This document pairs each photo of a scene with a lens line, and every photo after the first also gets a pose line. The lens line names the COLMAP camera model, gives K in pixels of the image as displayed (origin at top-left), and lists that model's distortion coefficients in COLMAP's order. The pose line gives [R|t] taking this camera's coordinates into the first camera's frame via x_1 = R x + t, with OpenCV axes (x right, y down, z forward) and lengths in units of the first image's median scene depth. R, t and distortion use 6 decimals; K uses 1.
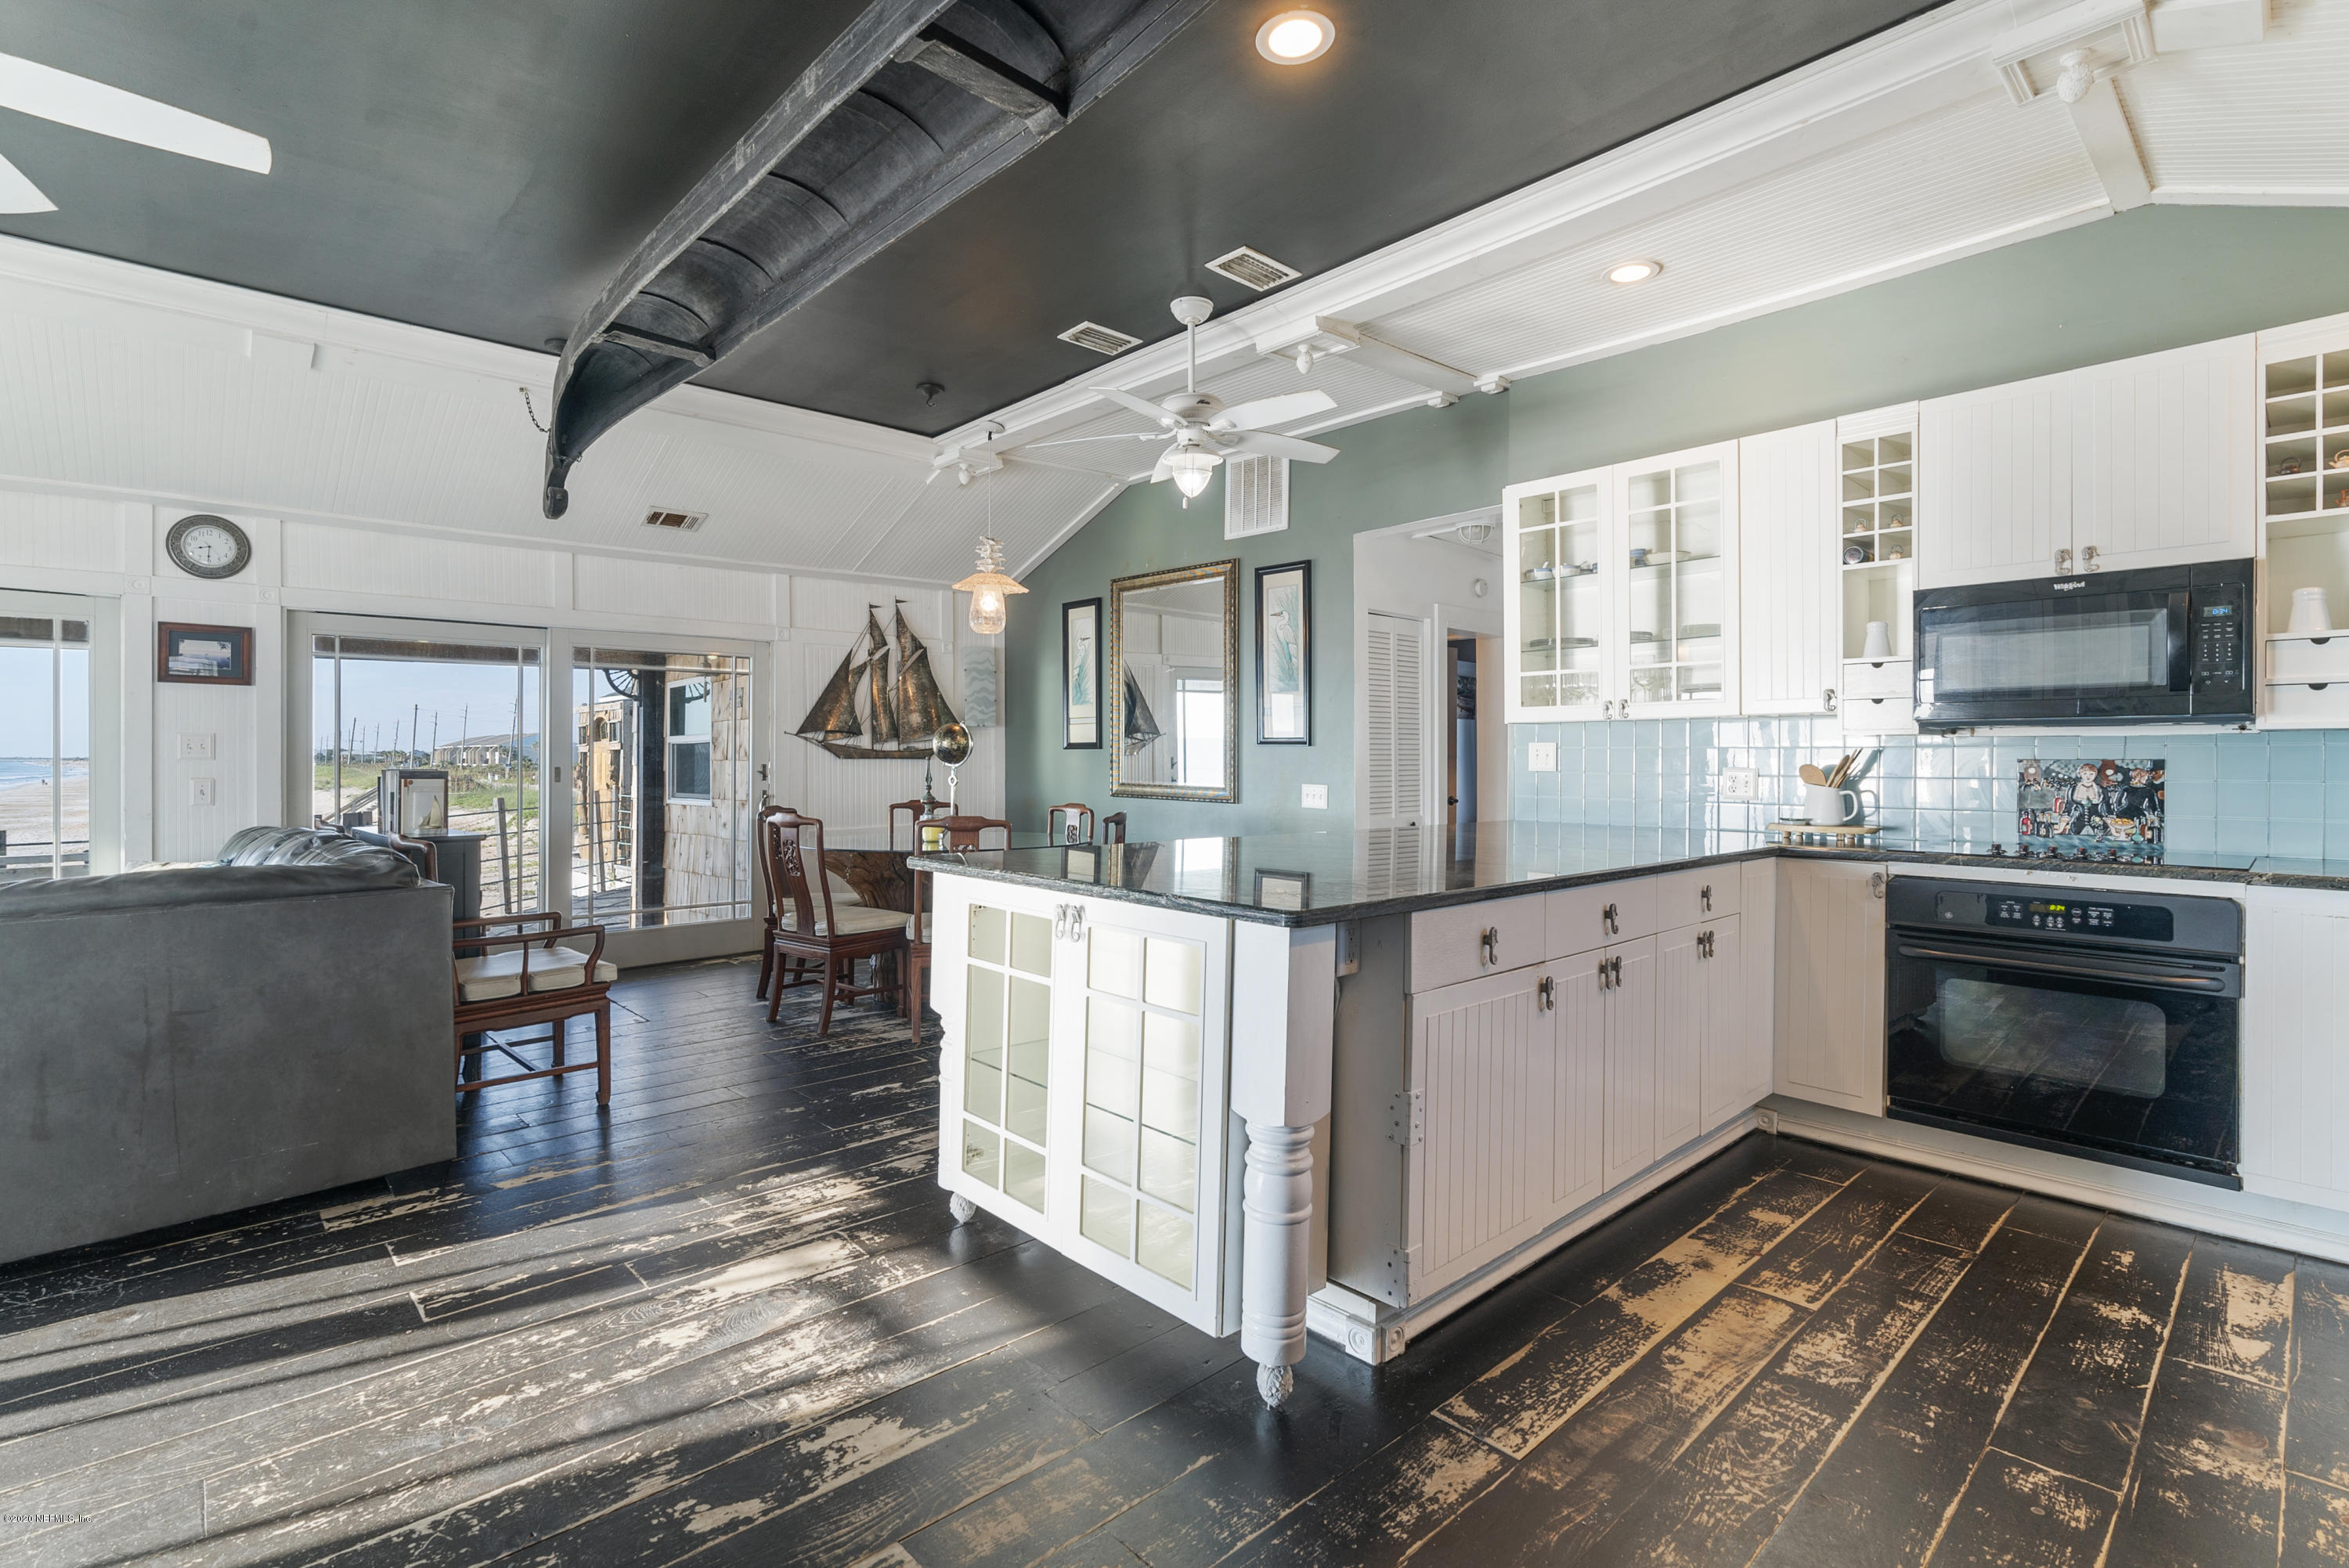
lens RADIAL K [[1086.4, 0, 1157.3], [0, 1086.4, 744.9], [0, 0, 1]] dist [-0.000625, 0.000010]
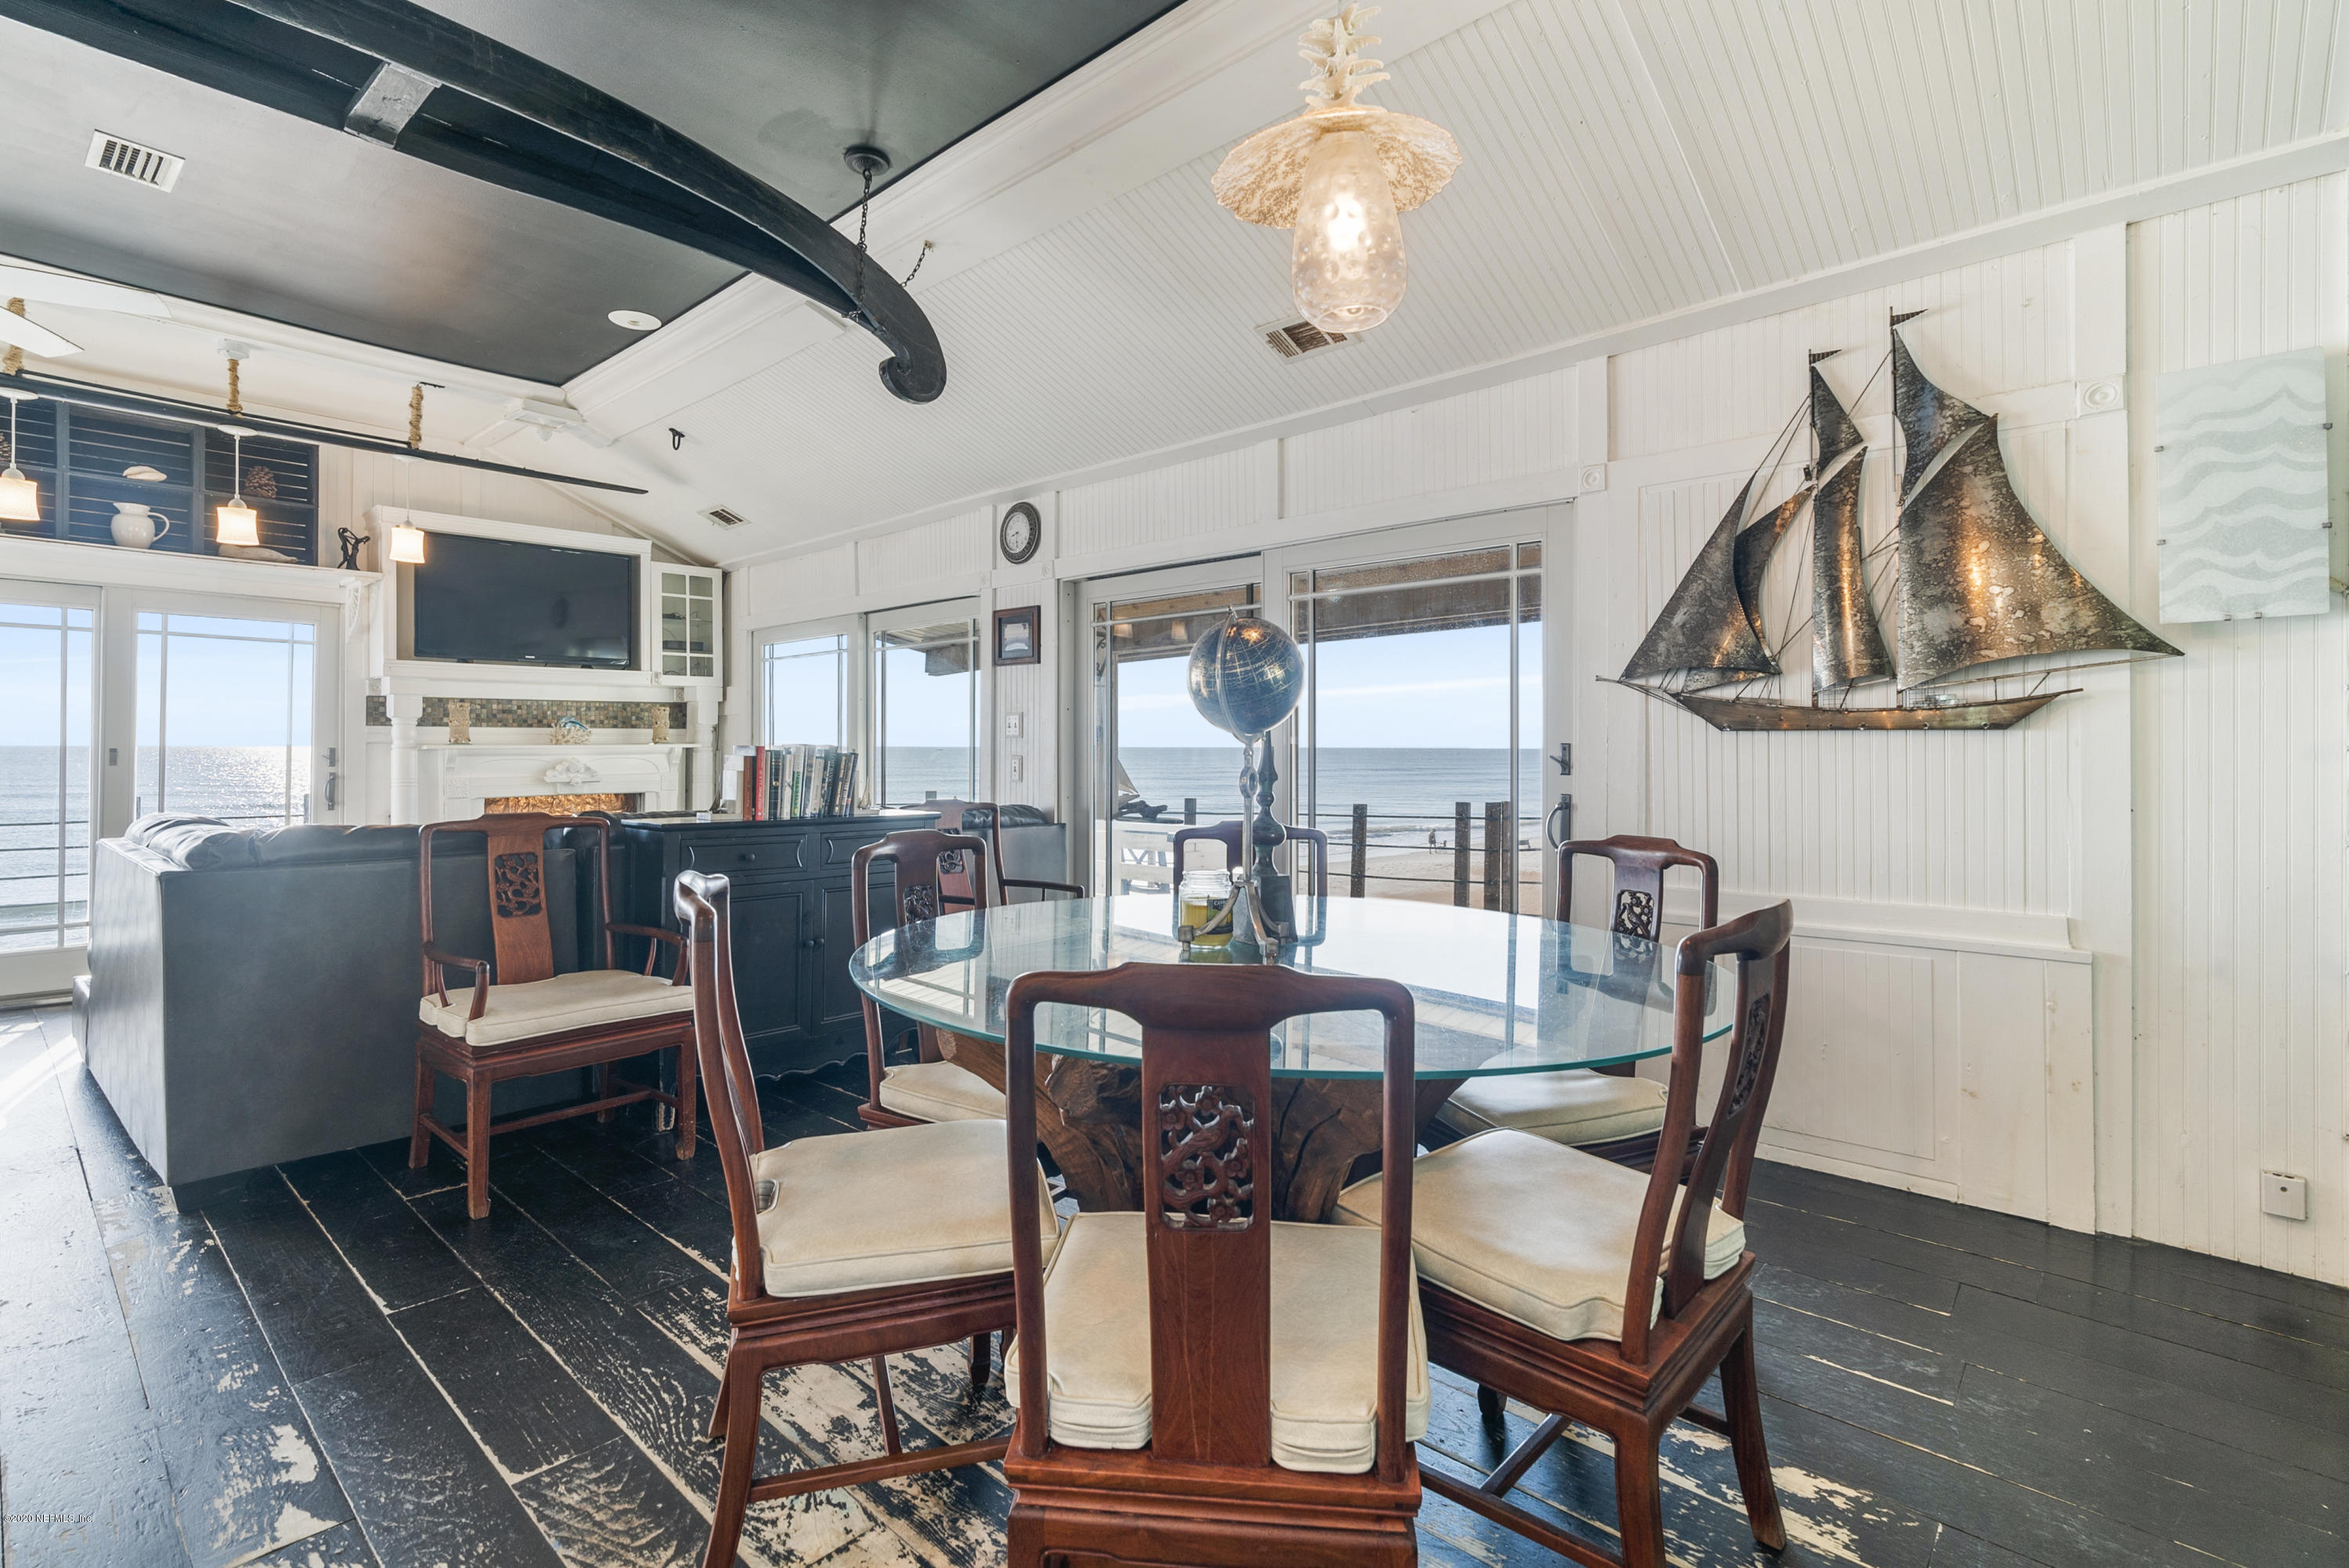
lens RADIAL K [[1086.4, 0, 1157.3], [0, 1086.4, 744.9], [0, 0, 1]] dist [-0.000625, 0.000010]
pose [[0.092912, -0.002217, -0.995672, 0.145440], [0.010883, 0.999940, -0.001211, 0.019267], [0.995615, -0.010724, 0.092930, 0.864095]]
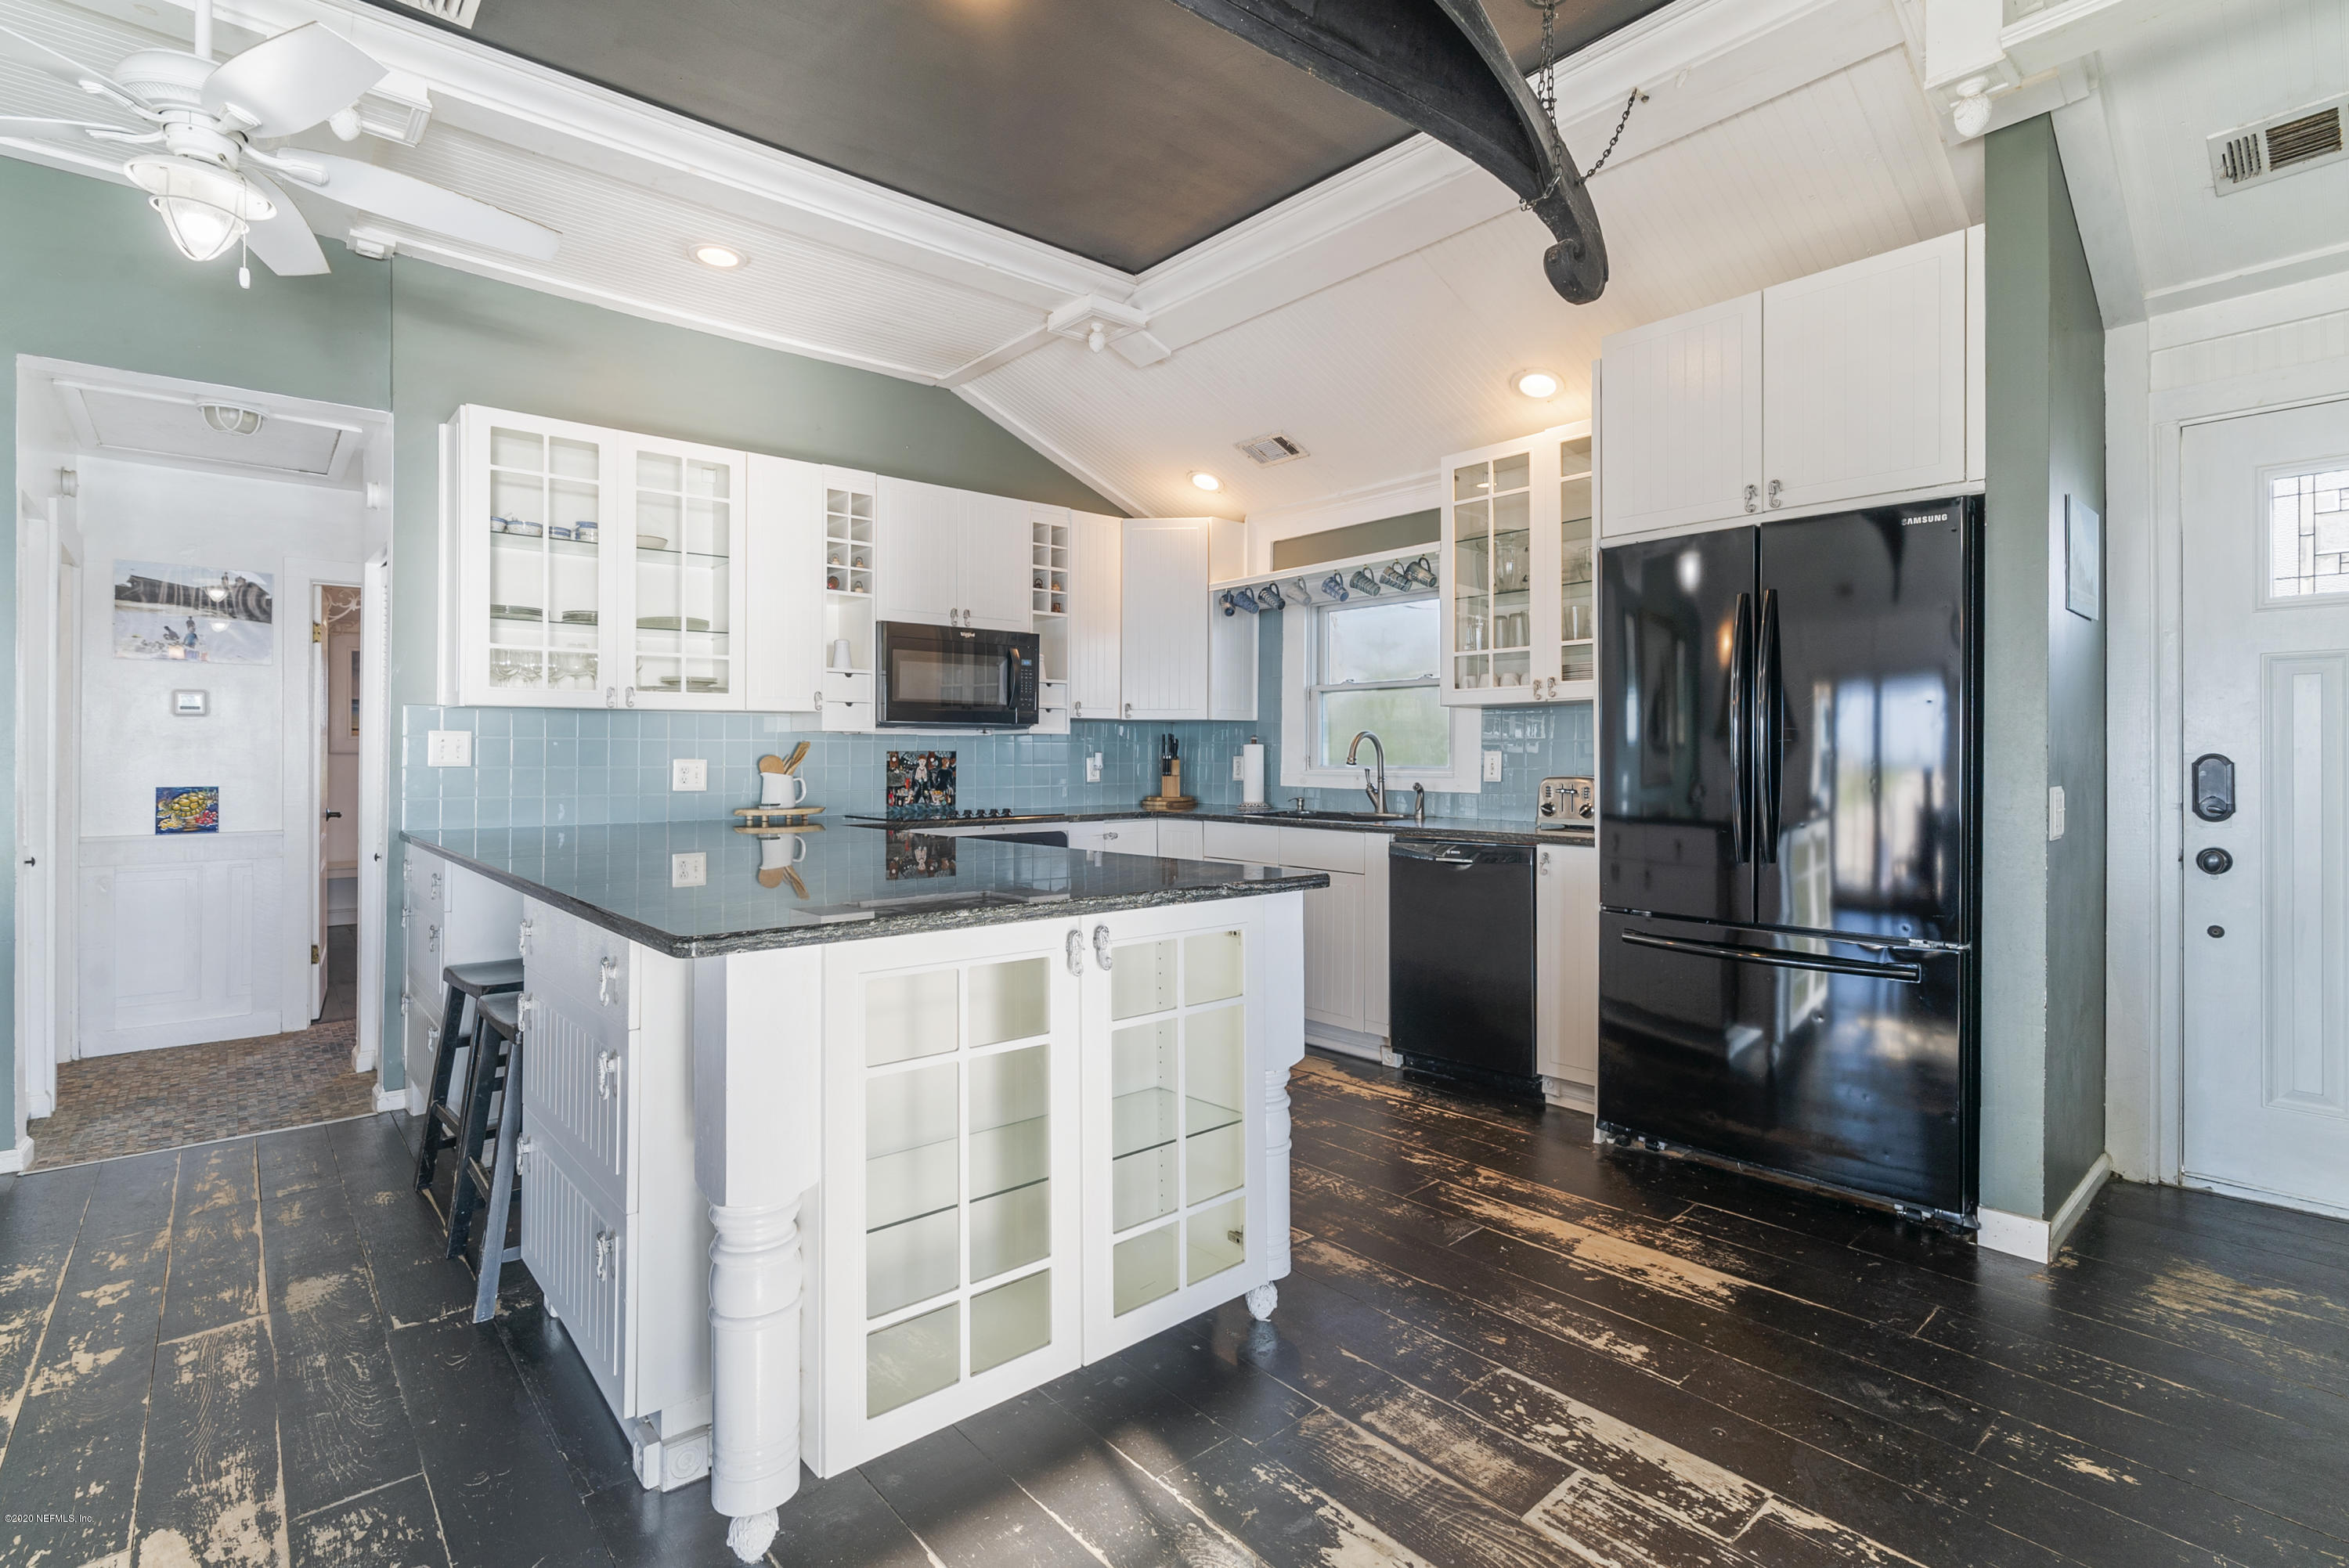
lens RADIAL K [[1095.1, 0, 1176.3], [0, 1095.1, 747.3], [0, 0, 1]] dist [-0.006050, 0.002075]
pose [[0.027307, 0.004375, 0.999618, -0.348230], [-0.011276, 0.999928, -0.004068, 0.005754], [-0.999563, -0.011161, 0.027355, 0.356929]]
